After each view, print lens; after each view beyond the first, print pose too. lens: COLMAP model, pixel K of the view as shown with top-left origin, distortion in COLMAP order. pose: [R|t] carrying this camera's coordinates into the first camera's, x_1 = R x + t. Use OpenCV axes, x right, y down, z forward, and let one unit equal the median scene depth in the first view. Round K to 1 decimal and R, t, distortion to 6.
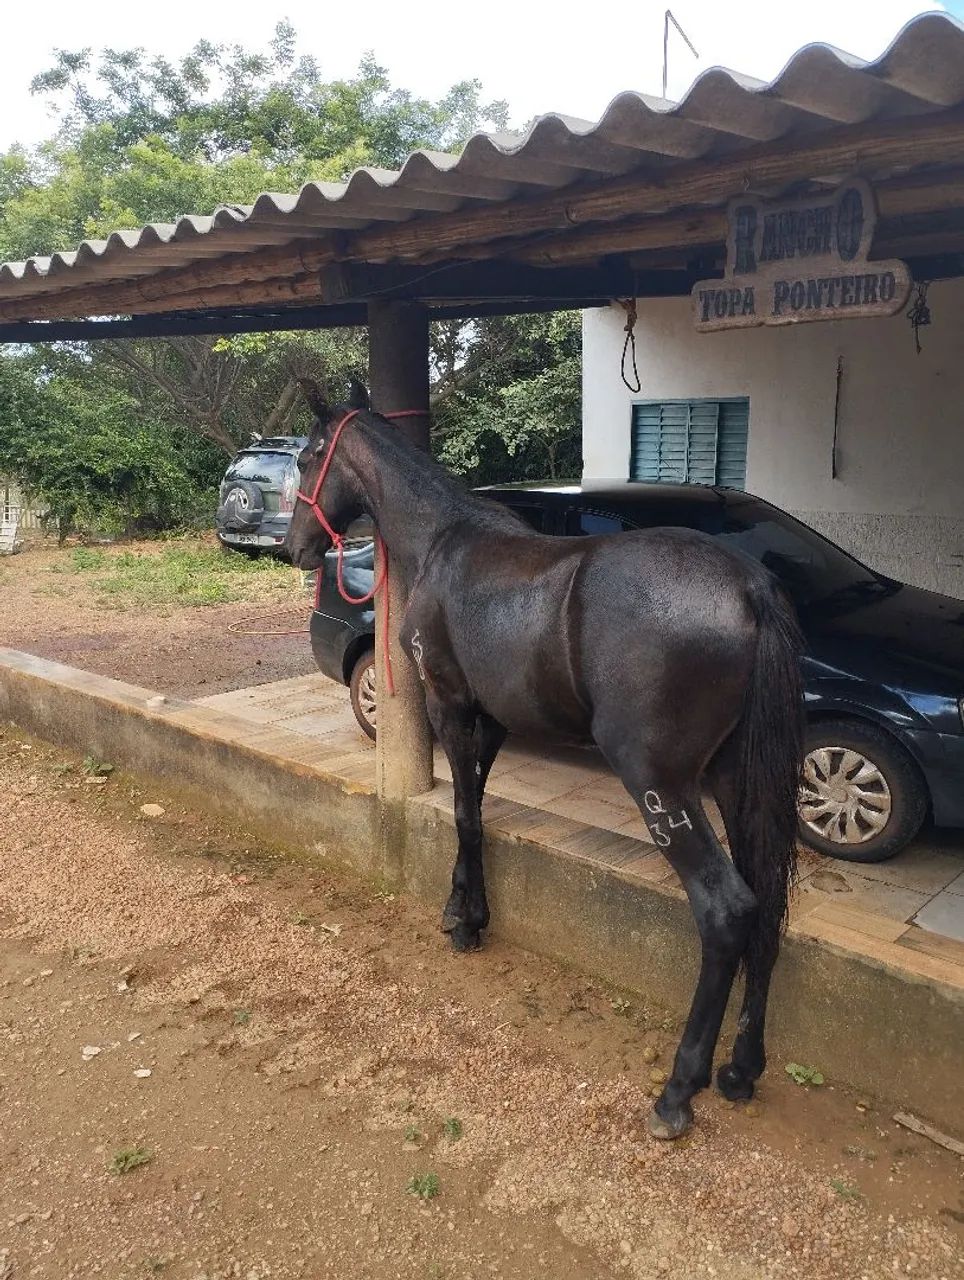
lens RADIAL K [[1045.5, 0, 482.0], [0, 1045.5, 640.0], [0, 0, 1]] dist [0.001859, -0.005533]
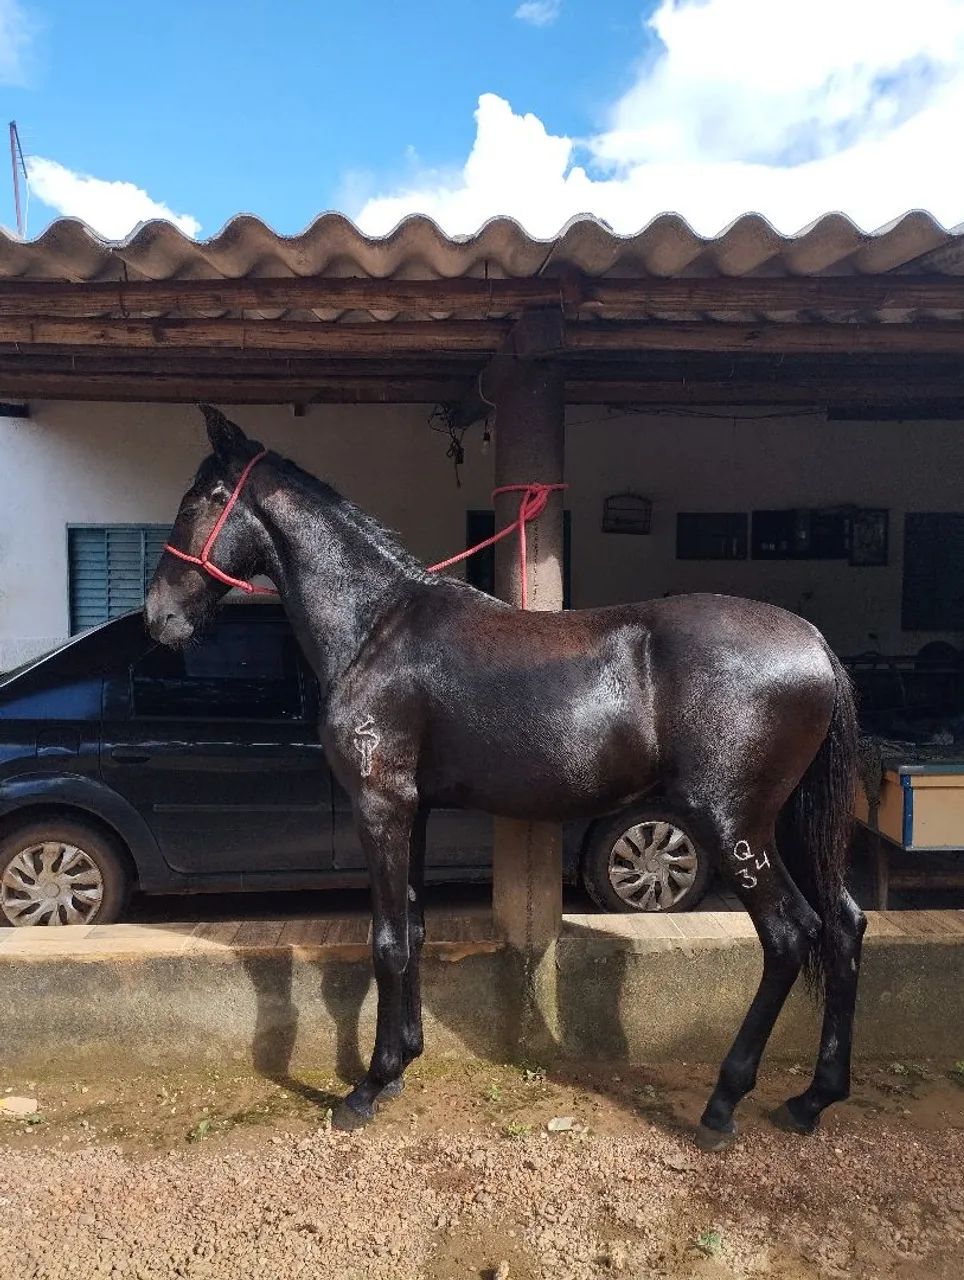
lens RADIAL K [[1045.5, 0, 483.1], [0, 1045.5, 650.1], [0, 0, 1]] dist [0.093701, -0.111612]
pose [[0.685206, -0.040891, 0.727201, -1.141304], [0.140055, 0.987187, -0.076457, -0.029708], [-0.714757, 0.154237, 0.682154, 0.690296]]
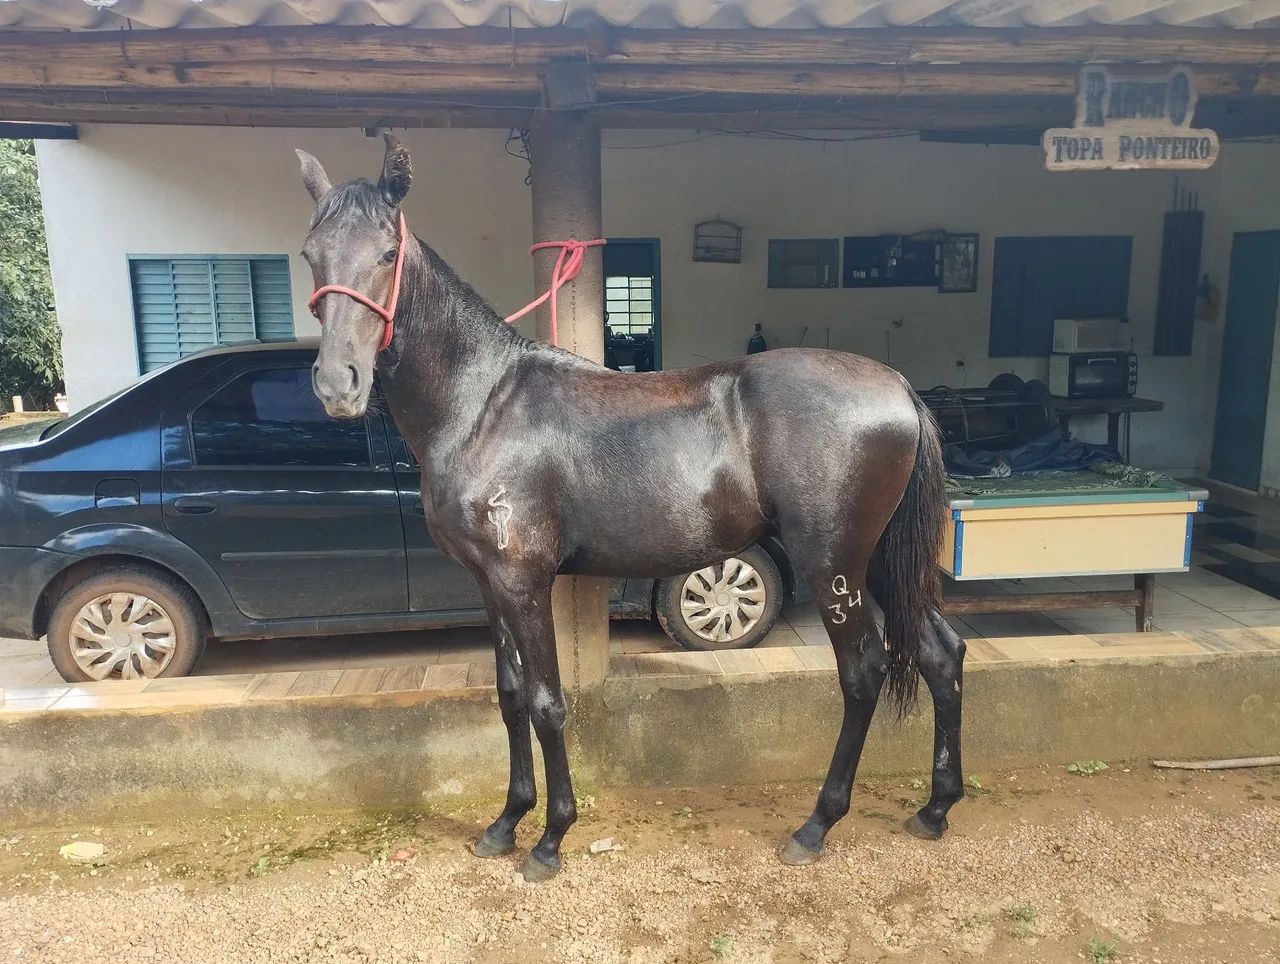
lens RADIAL K [[1062.1, 0, 659.8], [0, 1062.1, 499.0], [0, 0, 1]] dist [0.099926, -0.113423]
pose [[0.641573, -0.139778, 0.754219, -1.118965], [0.156540, 0.986423, 0.049652, -0.054853], [-0.750919, 0.086210, 0.654743, 0.576020]]
